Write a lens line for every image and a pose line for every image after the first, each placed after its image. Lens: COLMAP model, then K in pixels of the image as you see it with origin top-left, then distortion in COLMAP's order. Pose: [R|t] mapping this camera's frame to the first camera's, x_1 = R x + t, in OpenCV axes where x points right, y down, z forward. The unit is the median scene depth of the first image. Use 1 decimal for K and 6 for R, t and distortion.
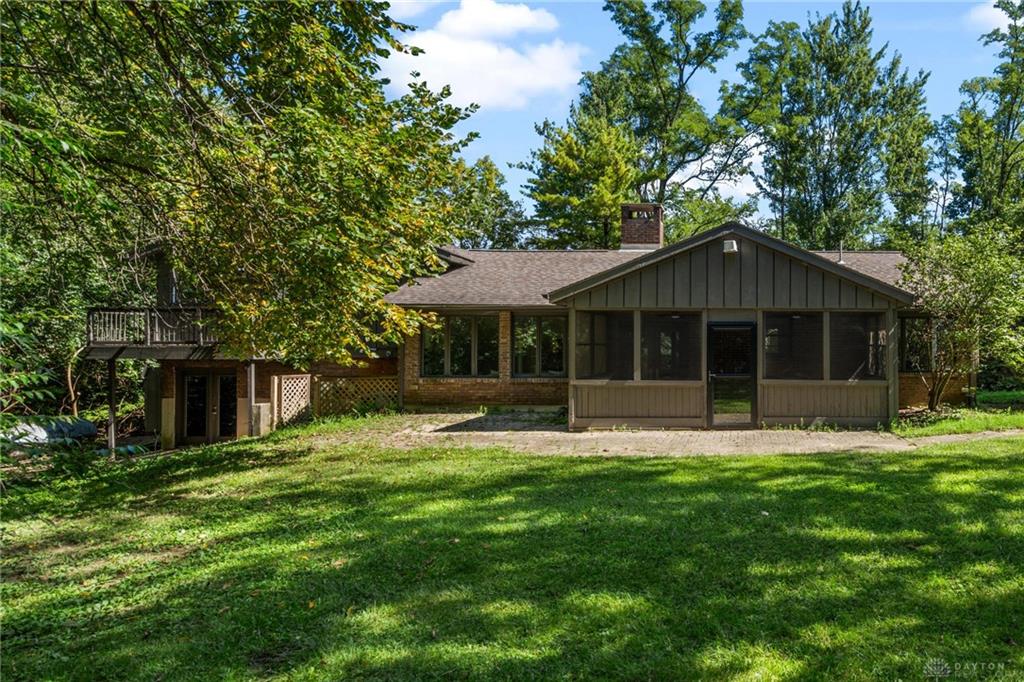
lens RADIAL K [[452.8, 0, 512.0], [0, 452.8, 341.0], [0, 0, 1]] dist [0.000393, 0.000139]
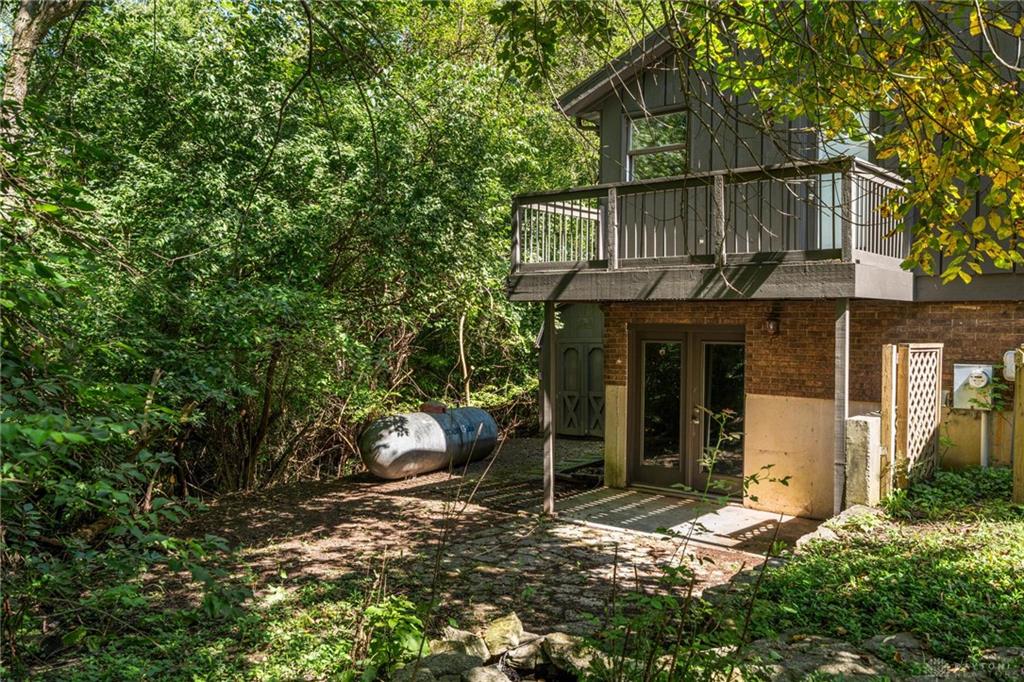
lens RADIAL K [[858.3, 0, 512.0], [0, 858.3, 341.0], [0, 0, 1]] dist [-0.000220, -0.000370]
pose [[0.767266, 0.019596, -0.641029, -0.318264], [0.020563, 0.998267, 0.055130, 0.029831], [0.640999, -0.055480, 0.765534, 0.268011]]
